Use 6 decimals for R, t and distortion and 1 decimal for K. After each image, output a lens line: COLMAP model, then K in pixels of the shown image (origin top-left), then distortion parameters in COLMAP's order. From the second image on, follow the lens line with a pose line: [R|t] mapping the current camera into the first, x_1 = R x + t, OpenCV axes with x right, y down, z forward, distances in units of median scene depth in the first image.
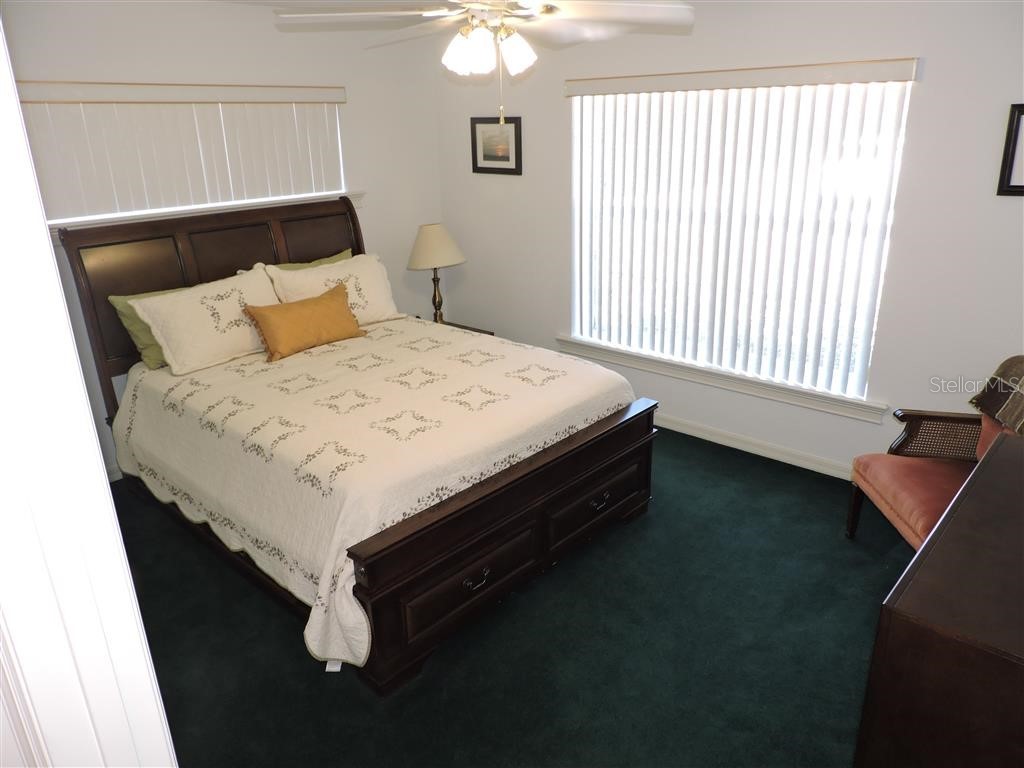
lens RADIAL K [[729.0, 0, 512.0], [0, 729.0, 384.0], [0, 0, 1]] dist [-0.027857, 0.000934]
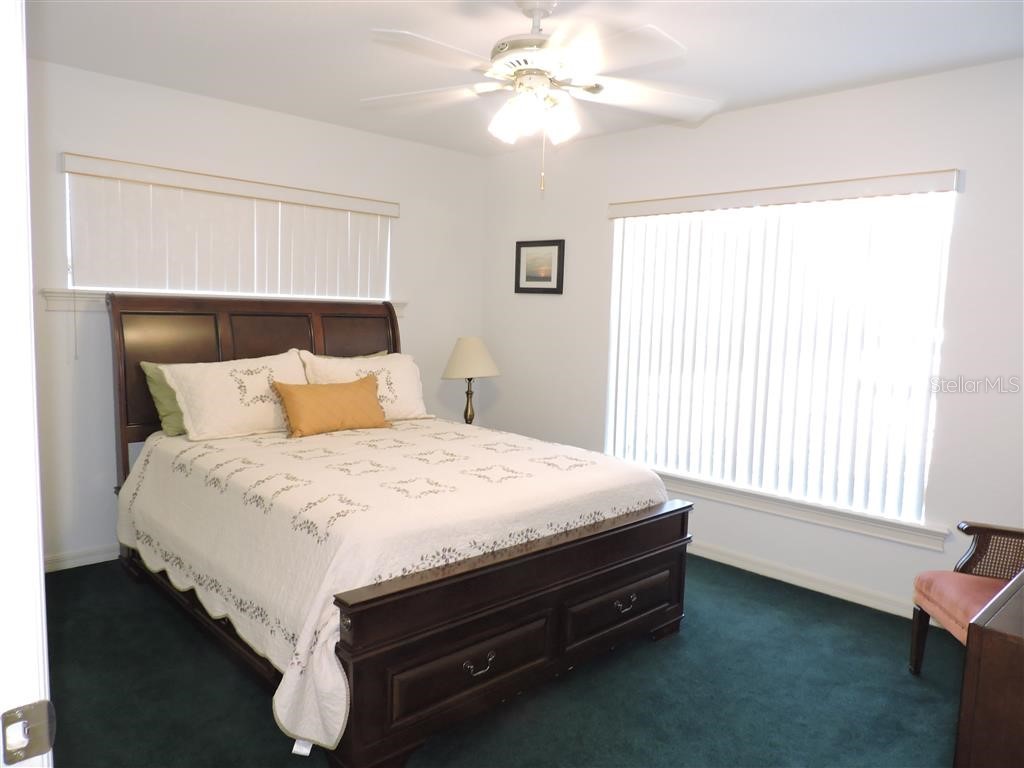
lens RADIAL K [[729.0, 0, 512.0], [0, 729.0, 384.0], [0, 0, 1]] dist [-0.027857, 0.000934]
pose [[0.996226, 0.063268, -0.059423, 0.016680], [-0.075889, 0.967173, -0.242521, 0.120173], [0.042129, 0.246115, 0.968325, 0.061315]]
